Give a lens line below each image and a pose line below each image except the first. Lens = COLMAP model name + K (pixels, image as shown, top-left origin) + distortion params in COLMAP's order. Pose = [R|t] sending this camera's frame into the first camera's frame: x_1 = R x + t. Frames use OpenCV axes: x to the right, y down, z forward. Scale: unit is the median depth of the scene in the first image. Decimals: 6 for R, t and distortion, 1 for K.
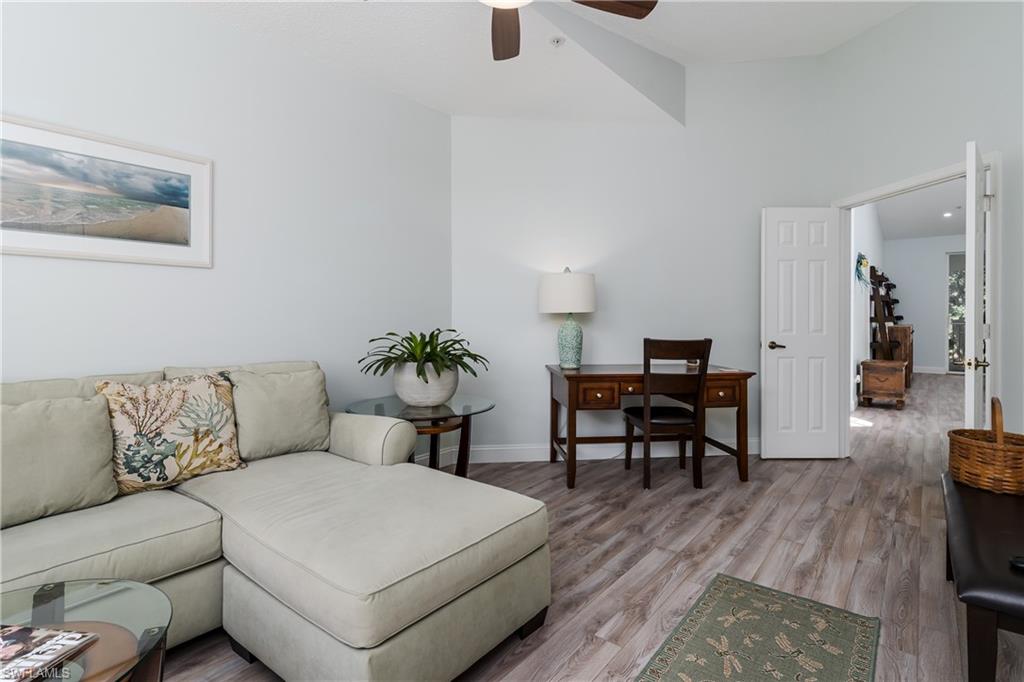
lens RADIAL K [[495.2, 0, 515.9], [0, 495.2, 321.0], [0, 0, 1]] dist [0.001938, -0.000138]
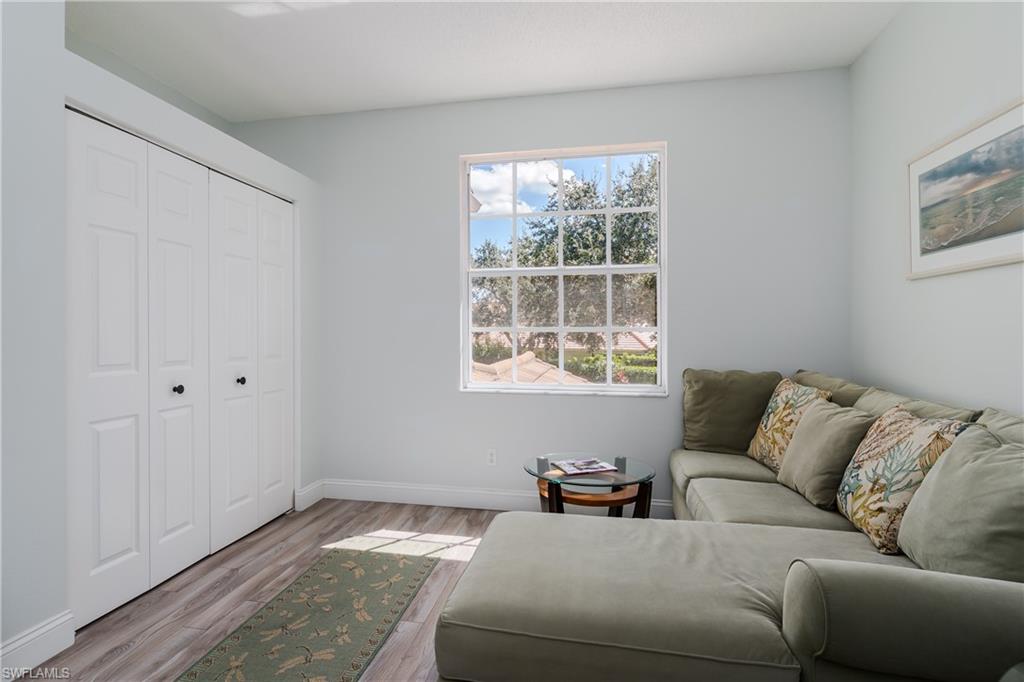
lens RADIAL K [[514.2, 0, 500.2], [0, 514.2, 328.5], [0, 0, 1]] dist [0.014604, 0.000594]
pose [[-0.874767, -0.004578, -0.484521, 0.277020], [-0.003337, 0.999989, -0.003424, -0.014817], [0.484532, -0.001378, -0.874773, 1.397095]]
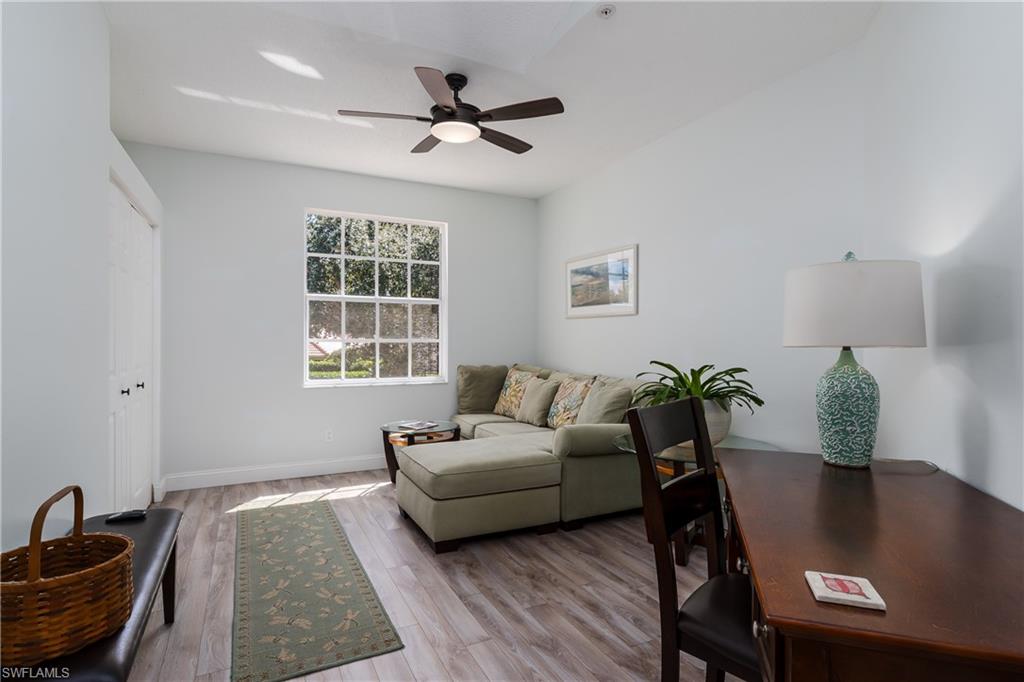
lens RADIAL K [[509.3, 0, 525.2], [0, 509.3, 338.4], [0, 0, 1]] dist [0.000777, 0.000124]
pose [[-0.375182, -0.002913, -0.926947, 1.166774], [-0.009820, 0.999951, 0.000832, -0.036079], [0.926899, 0.009415, -0.375192, 1.536749]]
